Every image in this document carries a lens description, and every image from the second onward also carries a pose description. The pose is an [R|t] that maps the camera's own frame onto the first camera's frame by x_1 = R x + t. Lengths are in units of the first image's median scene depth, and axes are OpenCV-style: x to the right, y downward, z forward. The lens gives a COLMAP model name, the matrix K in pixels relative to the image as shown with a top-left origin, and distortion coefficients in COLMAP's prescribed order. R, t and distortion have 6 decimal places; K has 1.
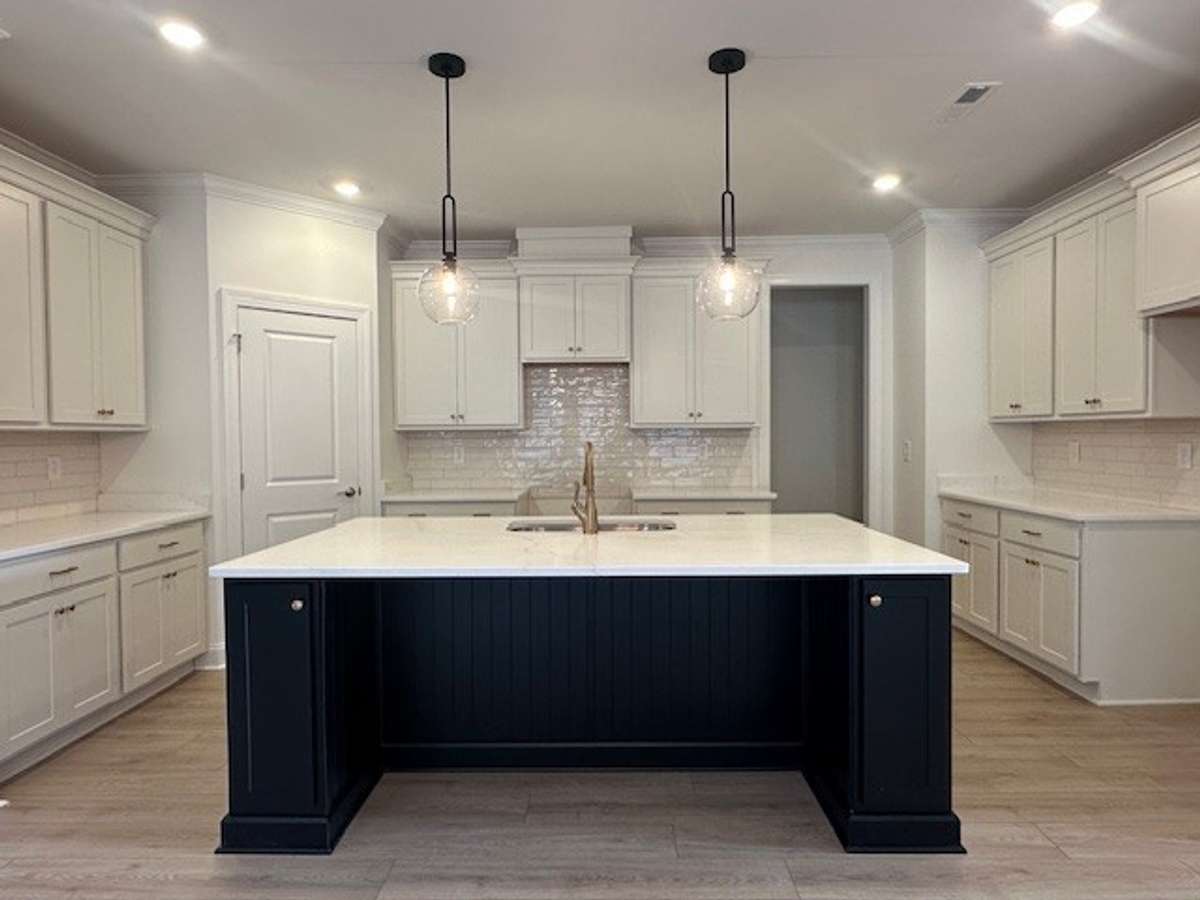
lens RADIAL K [[685.1, 0, 600.0], [0, 685.1, 450.0], [0, 0, 1]] dist [0.001127, 0.000629]
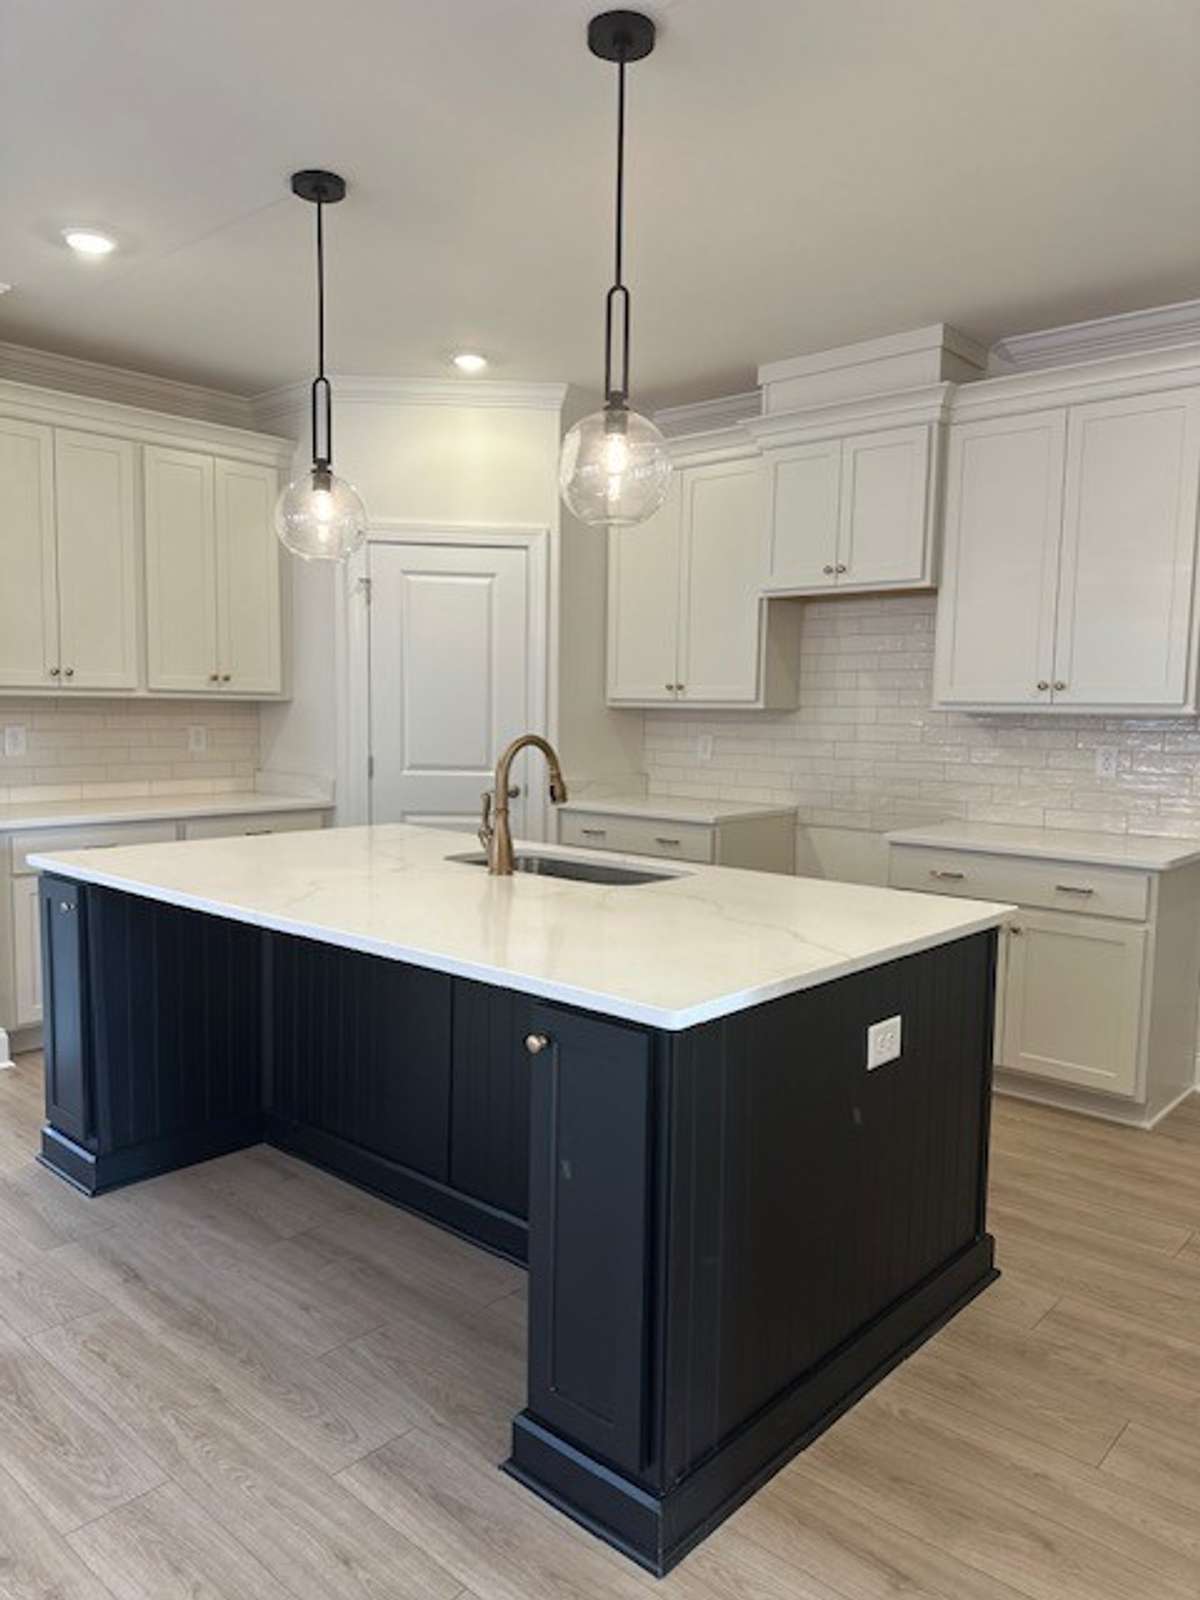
lens RADIAL K [[1133.5, 0, 600.8], [0, 1133.5, 844.9], [0, 0, 1]] dist [0.030158, -0.002366]
pose [[0.754178, 0.099361, -0.649110, 0.503108], [-0.039341, 0.993547, 0.106376, -0.013359], [0.655491, -0.054689, 0.753220, 0.158574]]
